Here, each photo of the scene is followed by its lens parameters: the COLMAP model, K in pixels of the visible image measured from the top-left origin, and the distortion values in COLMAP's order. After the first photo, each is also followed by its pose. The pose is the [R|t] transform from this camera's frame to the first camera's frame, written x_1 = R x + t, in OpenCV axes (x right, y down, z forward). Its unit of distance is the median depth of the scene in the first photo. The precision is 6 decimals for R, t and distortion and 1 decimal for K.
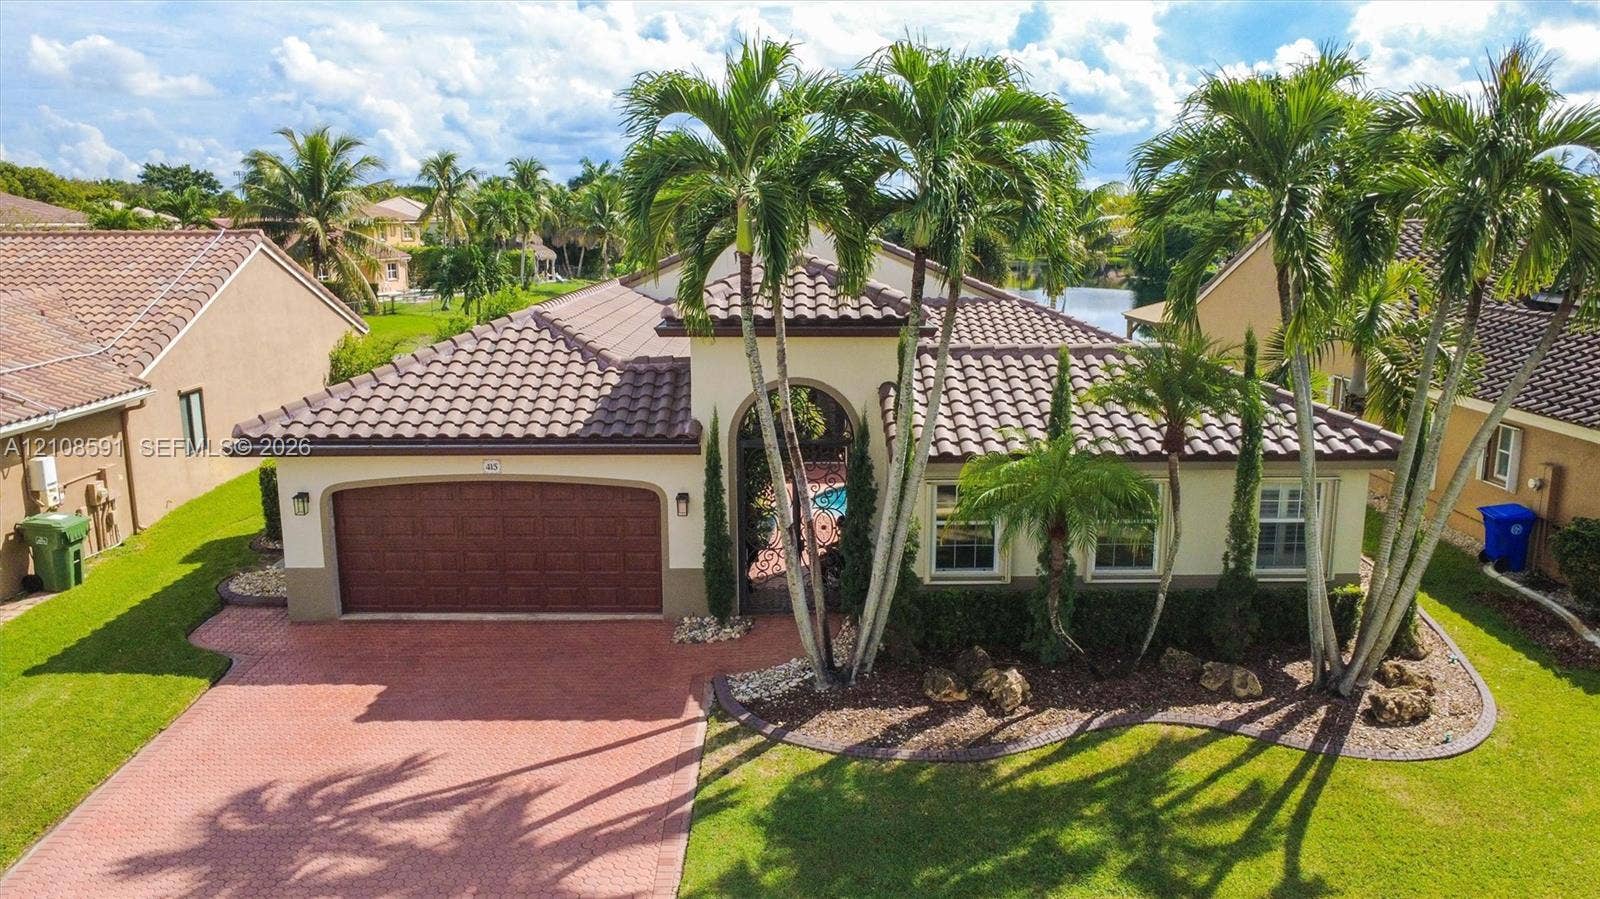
lens RADIAL K [[1162.8, 0, 800.0], [0, 1162.8, 449.5], [0, 0, 1]] dist [-0.001081, 0.003548]
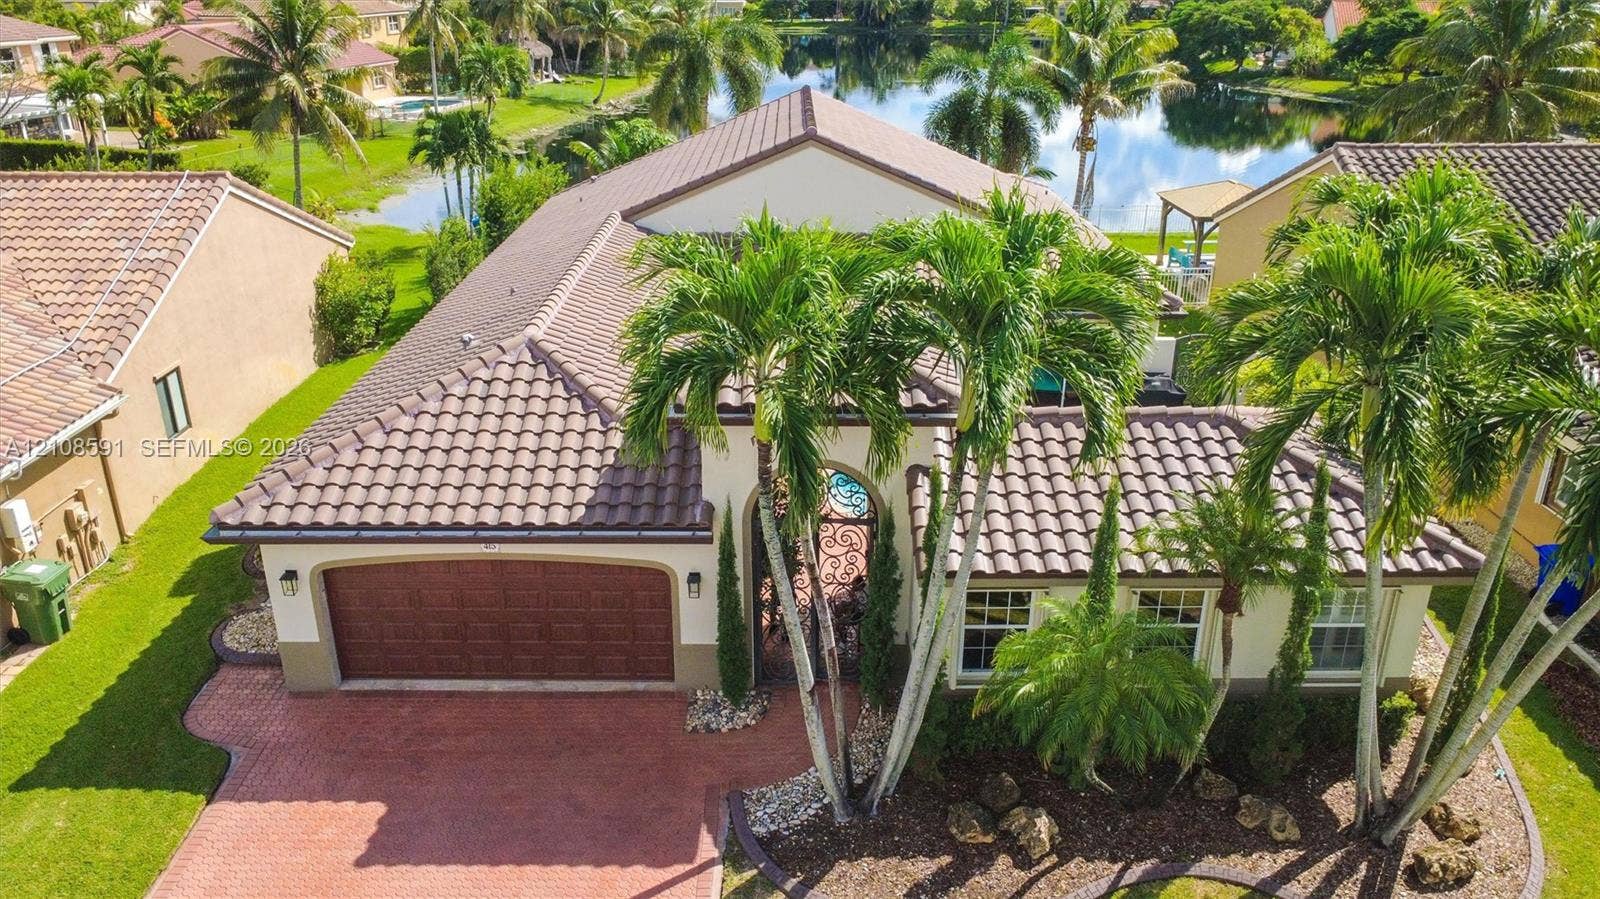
lens RADIAL K [[1162.8, 0, 800.0], [0, 1162.8, 449.5], [0, 0, 1]] dist [-0.001081, 0.003548]
pose [[0.999961, 0.006798, -0.005698, -0.010761], [-0.005548, 0.980544, 0.196222, -0.247111], [0.006921, -0.196182, 0.980543, 0.100392]]
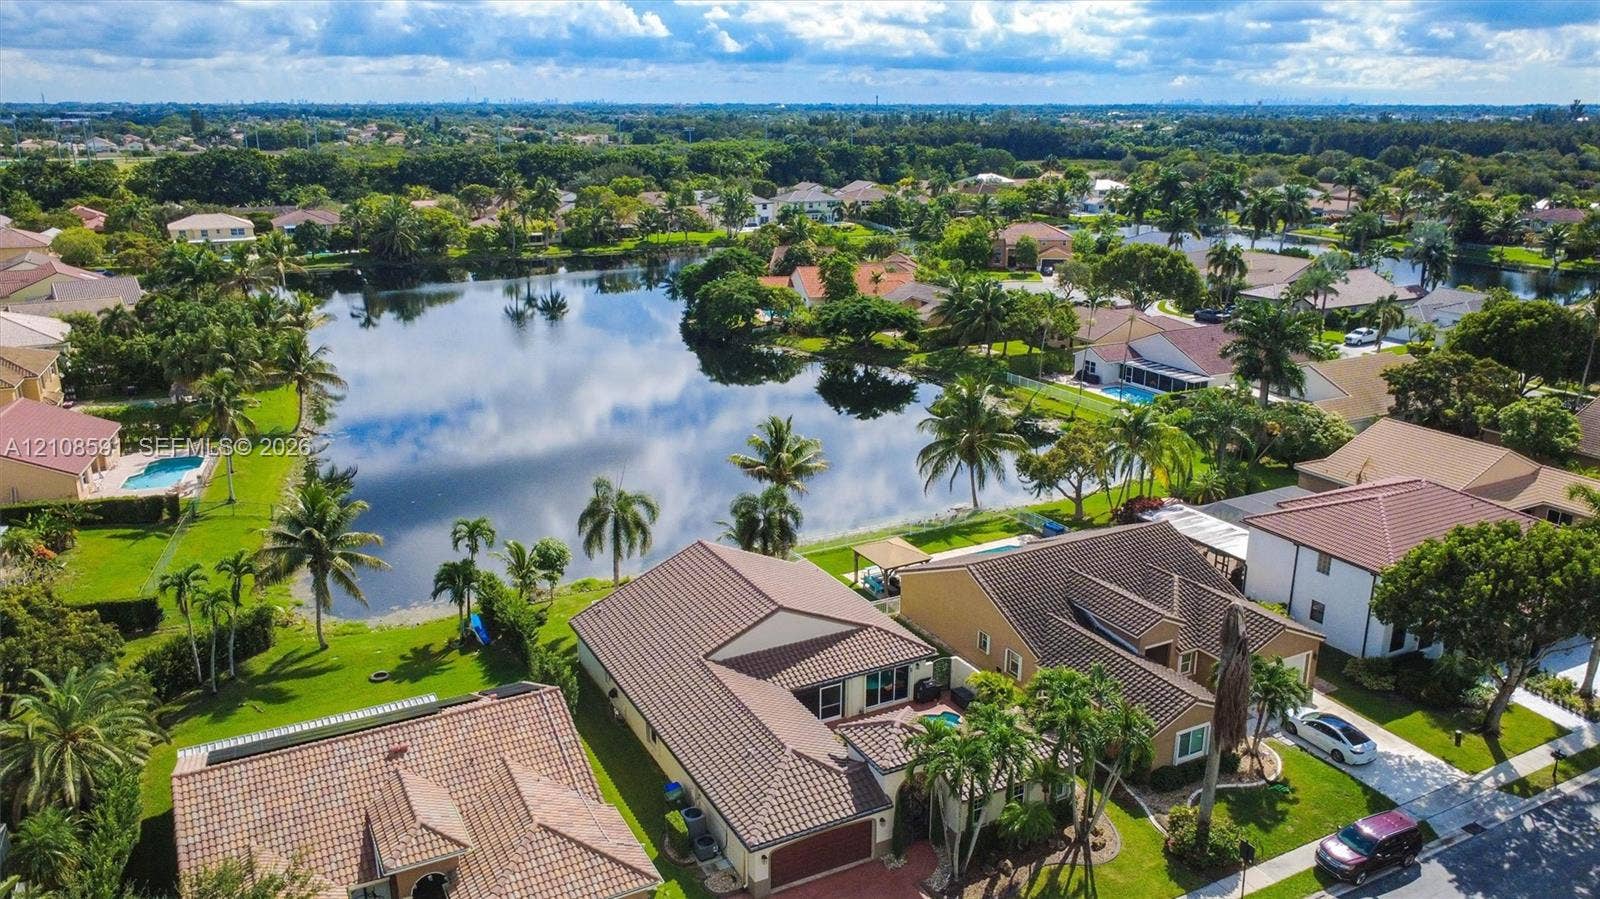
lens RADIAL K [[1162.8, 0, 800.0], [0, 1162.8, 449.5], [0, 0, 1]] dist [-0.001081, 0.003548]
pose [[0.889596, -0.128193, 0.438389, -1.440210], [0.086121, 0.989667, 0.114638, -1.226207], [-0.448556, -0.064227, 0.891444, -1.433459]]
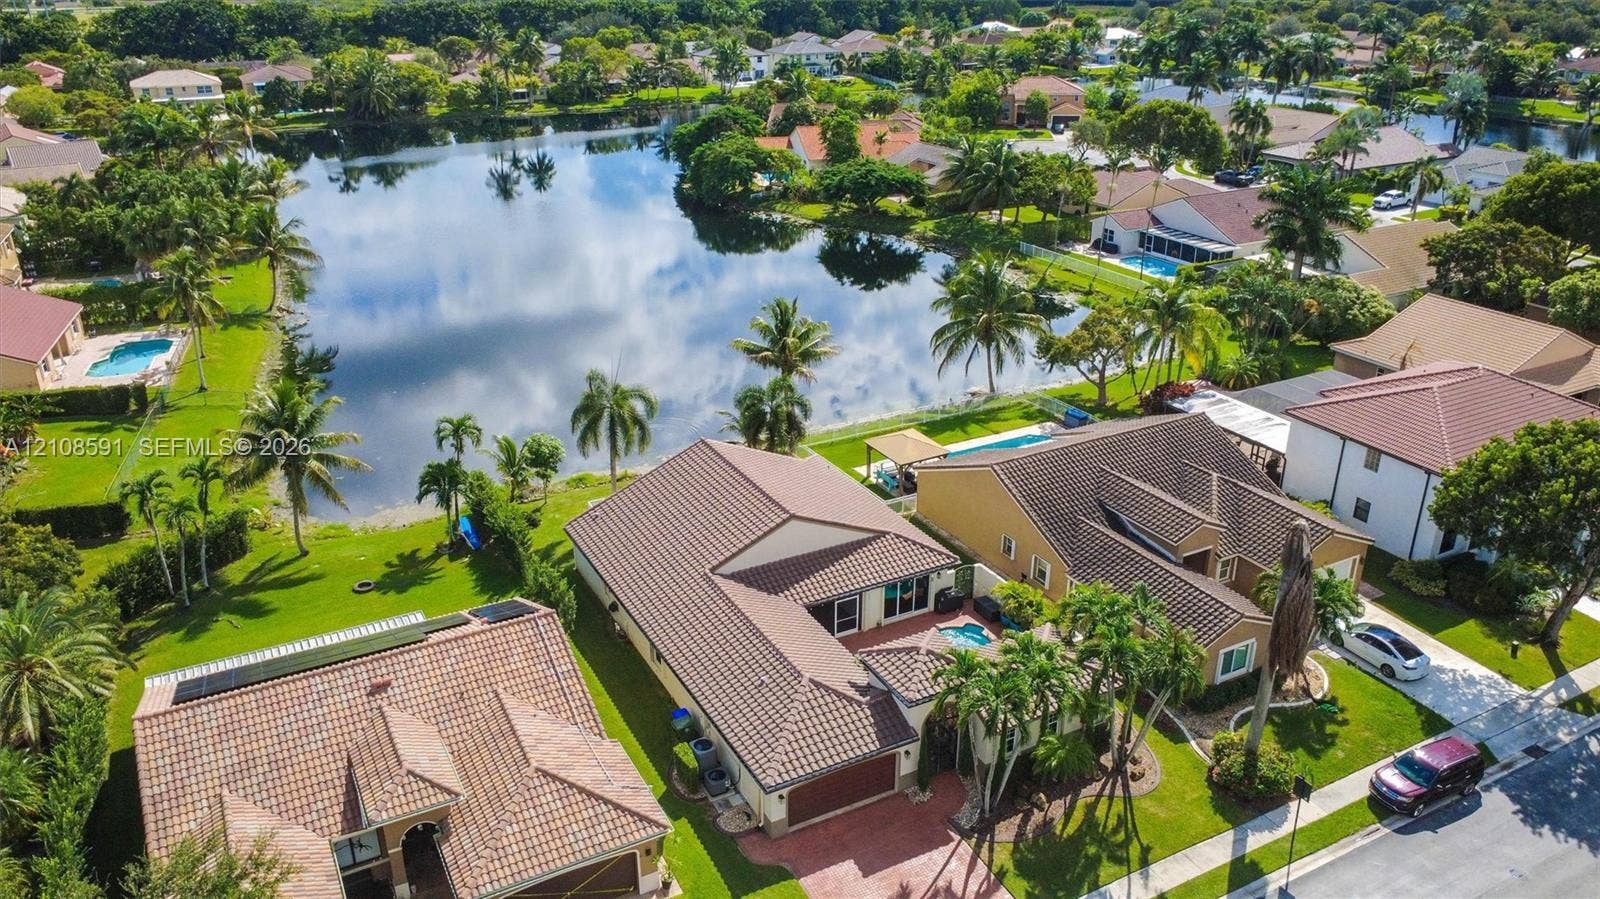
lens RADIAL K [[1162.8, 0, 800.0], [0, 1162.8, 449.5], [0, 0, 1]] dist [-0.001081, 0.003548]
pose [[0.886959, -0.184660, 0.423326, -1.334801], [0.090693, 0.968383, 0.232400, -1.289666], [-0.452857, -0.167736, 0.875663, -1.126445]]
